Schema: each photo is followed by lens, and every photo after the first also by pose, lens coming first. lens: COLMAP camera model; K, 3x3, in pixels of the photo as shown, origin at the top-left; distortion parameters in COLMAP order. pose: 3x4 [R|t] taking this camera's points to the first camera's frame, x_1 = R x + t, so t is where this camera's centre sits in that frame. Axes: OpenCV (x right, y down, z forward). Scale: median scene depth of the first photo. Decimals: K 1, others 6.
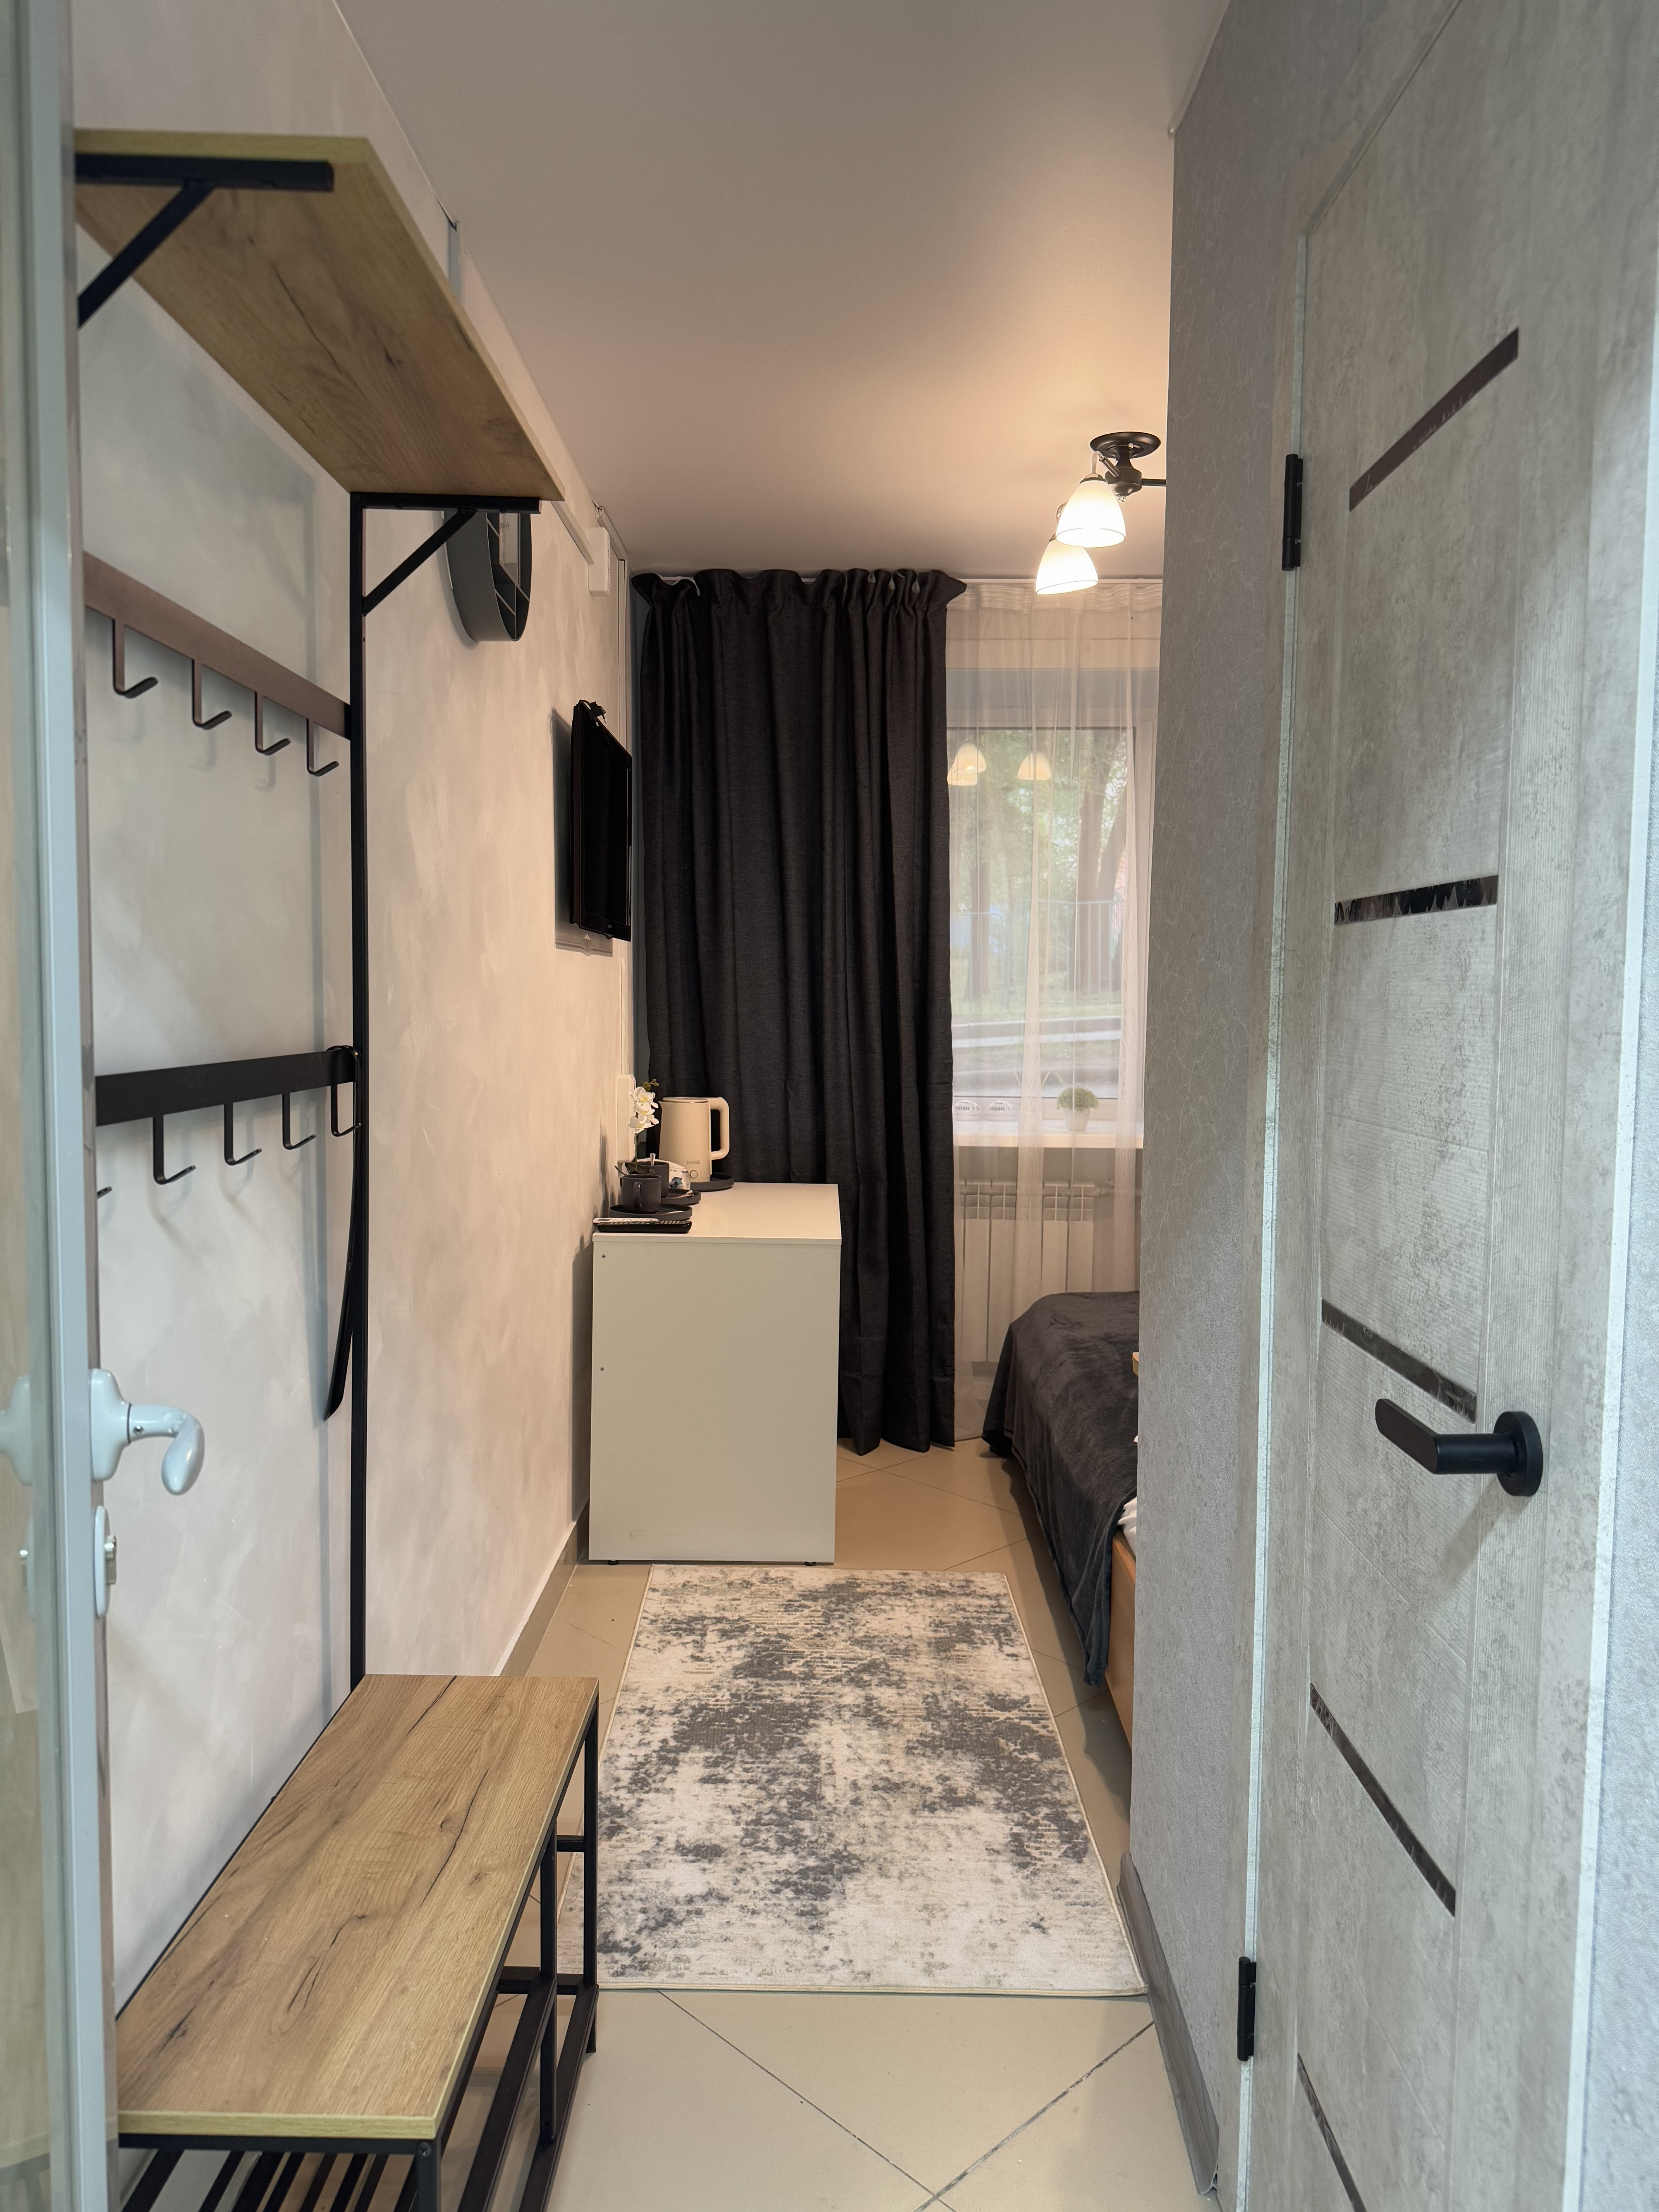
lens RADIAL K [[1657.9, 0, 829.5], [0, 1657.9, 1106.0], [0, 0, 1]] dist [0.164863, -0.000738]
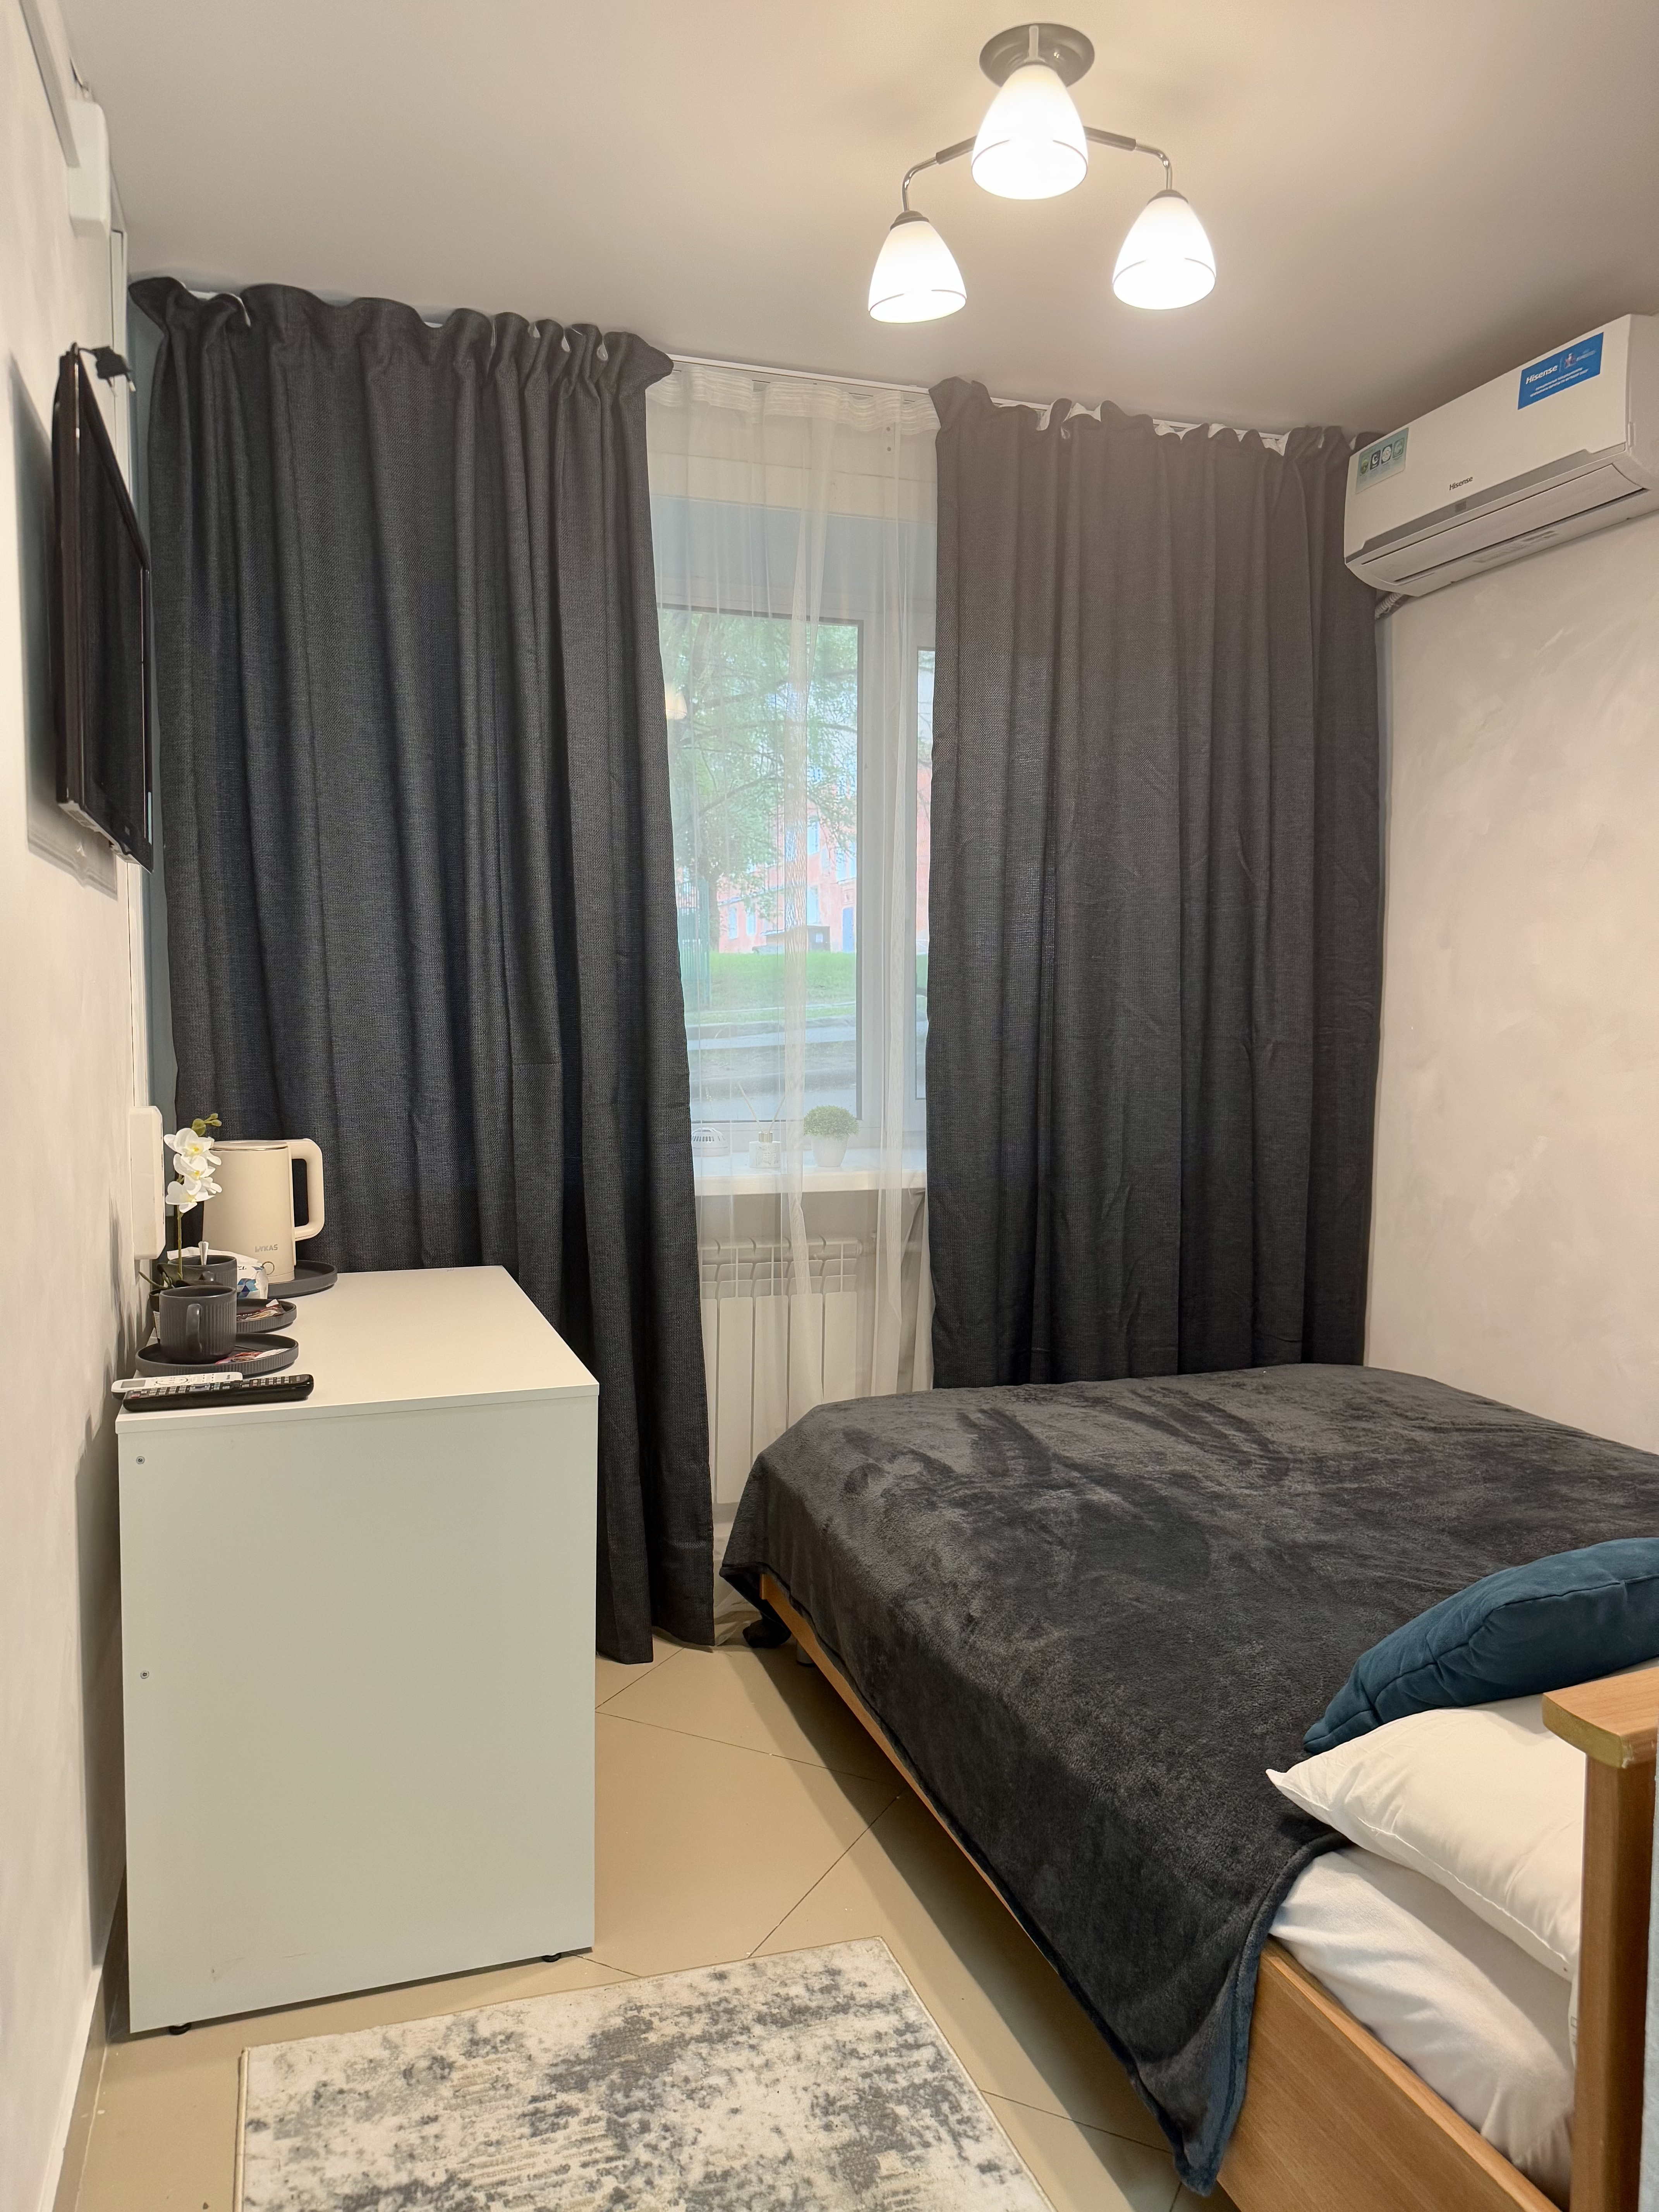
lens RADIAL K [[1564.4, 0, 818.9], [0, 1564.4, 1101.2], [0, 0, 1]] dist [0.058600, -0.071956]
pose [[0.949167, -0.024486, 0.313819, -0.068253], [0.028819, 0.999543, -0.009175, -0.008328], [-0.313451, 0.017752, 0.949438, 0.390274]]
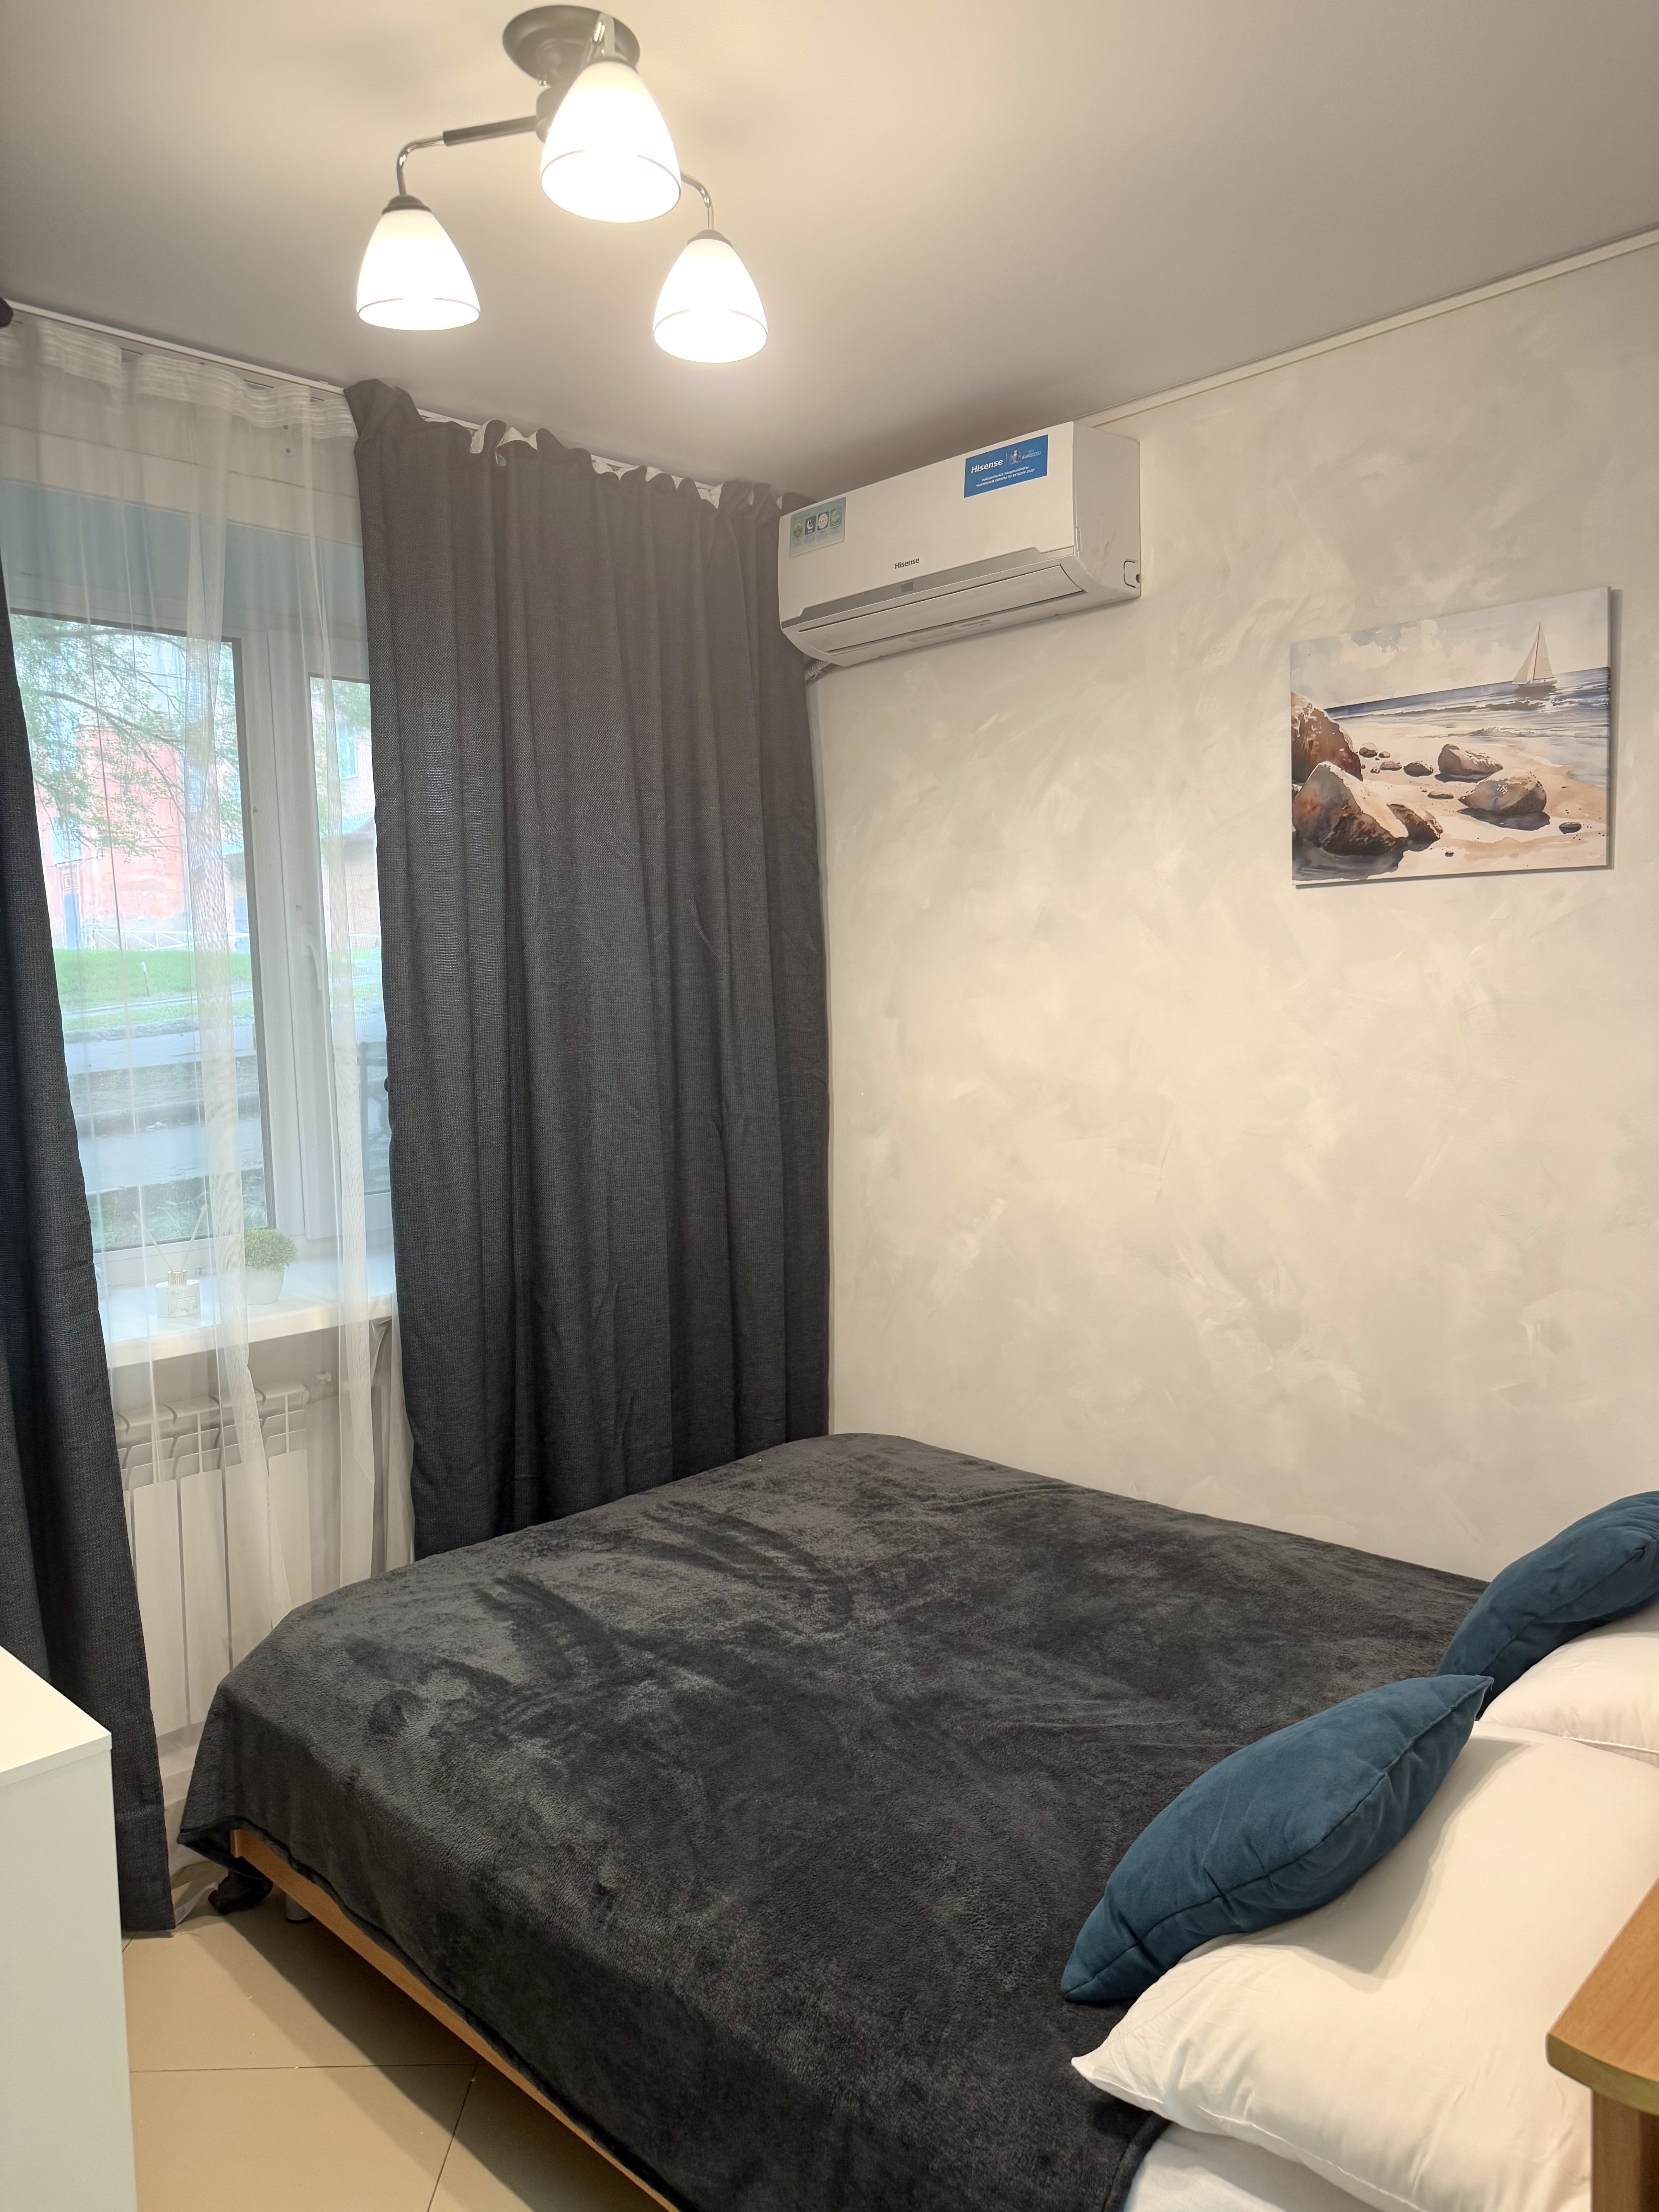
lens RADIAL K [[1564.4, 0, 818.9], [0, 1564.4, 1101.2], [0, 0, 1]] dist [0.058600, -0.071956]
pose [[0.704568, -0.087666, 0.704200, -0.106243], [0.090652, 0.995329, 0.033210, -0.062516], [-0.703822, 0.040439, 0.709224, 0.491283]]
